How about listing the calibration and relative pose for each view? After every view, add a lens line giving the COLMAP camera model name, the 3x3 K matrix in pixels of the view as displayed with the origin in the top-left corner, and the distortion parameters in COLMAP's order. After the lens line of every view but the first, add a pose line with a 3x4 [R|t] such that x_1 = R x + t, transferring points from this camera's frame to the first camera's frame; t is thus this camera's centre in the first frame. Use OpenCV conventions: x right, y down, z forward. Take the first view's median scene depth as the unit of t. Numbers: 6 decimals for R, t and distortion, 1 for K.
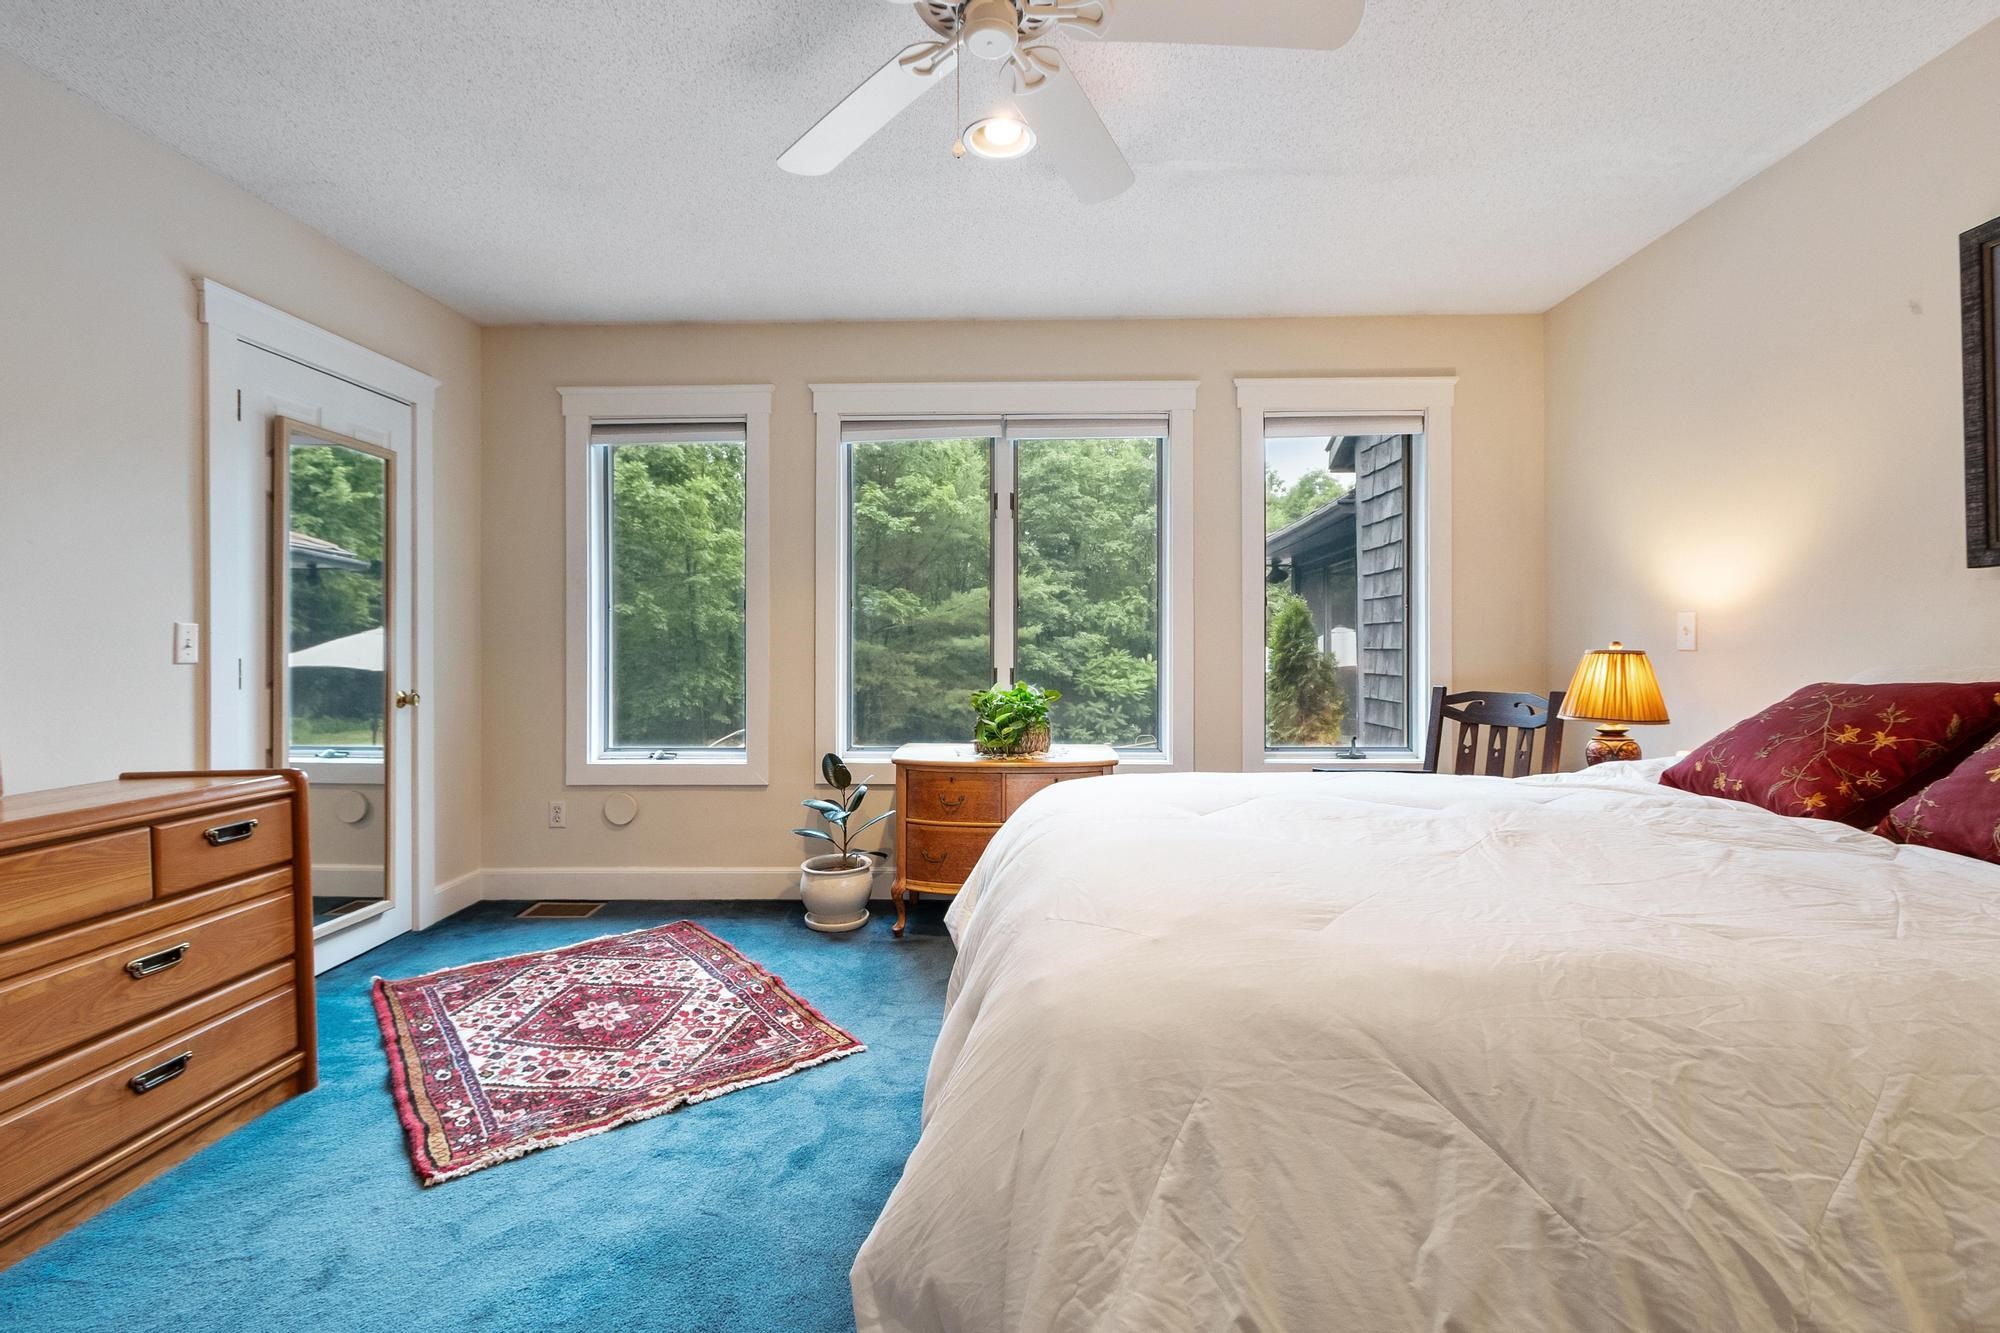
lens RADIAL K [[860.4, 0, 1008.4], [0, 860.4, 639.9], [0, 0, 1]] dist [0.001621, -0.000162]
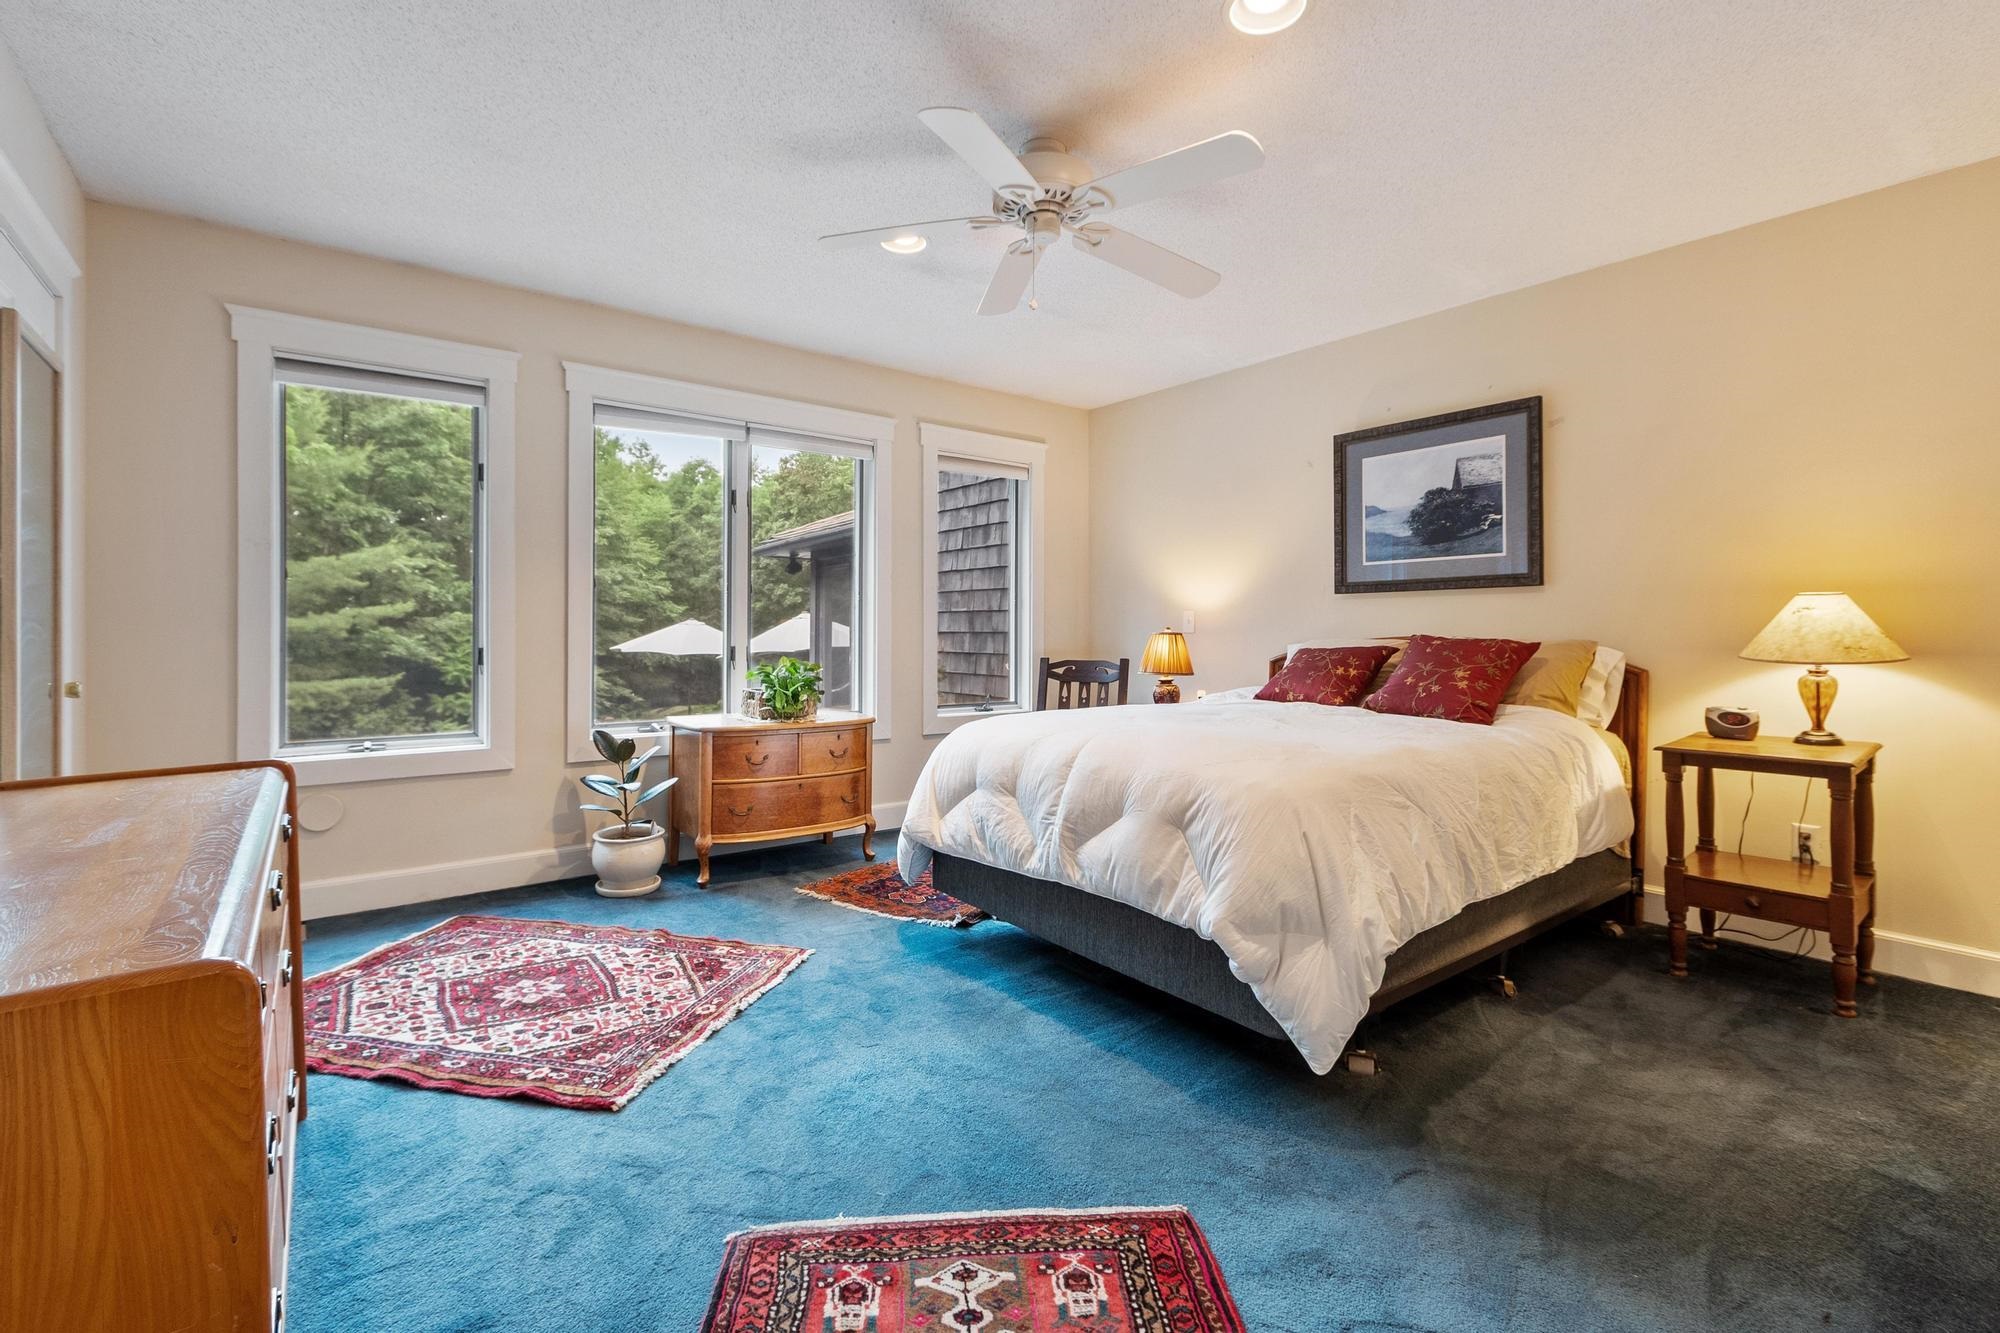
lens RADIAL K [[867.4, 0, 943.6], [0, 867.4, 628.0], [0, 0, 1]] dist [0.001040, -0.000194]
pose [[0.798075, 0.008548, 0.602498, -0.659061], [-0.011137, 0.999938, 0.000565, 0.007205], [-0.602456, -0.007161, 0.798120, -0.087407]]
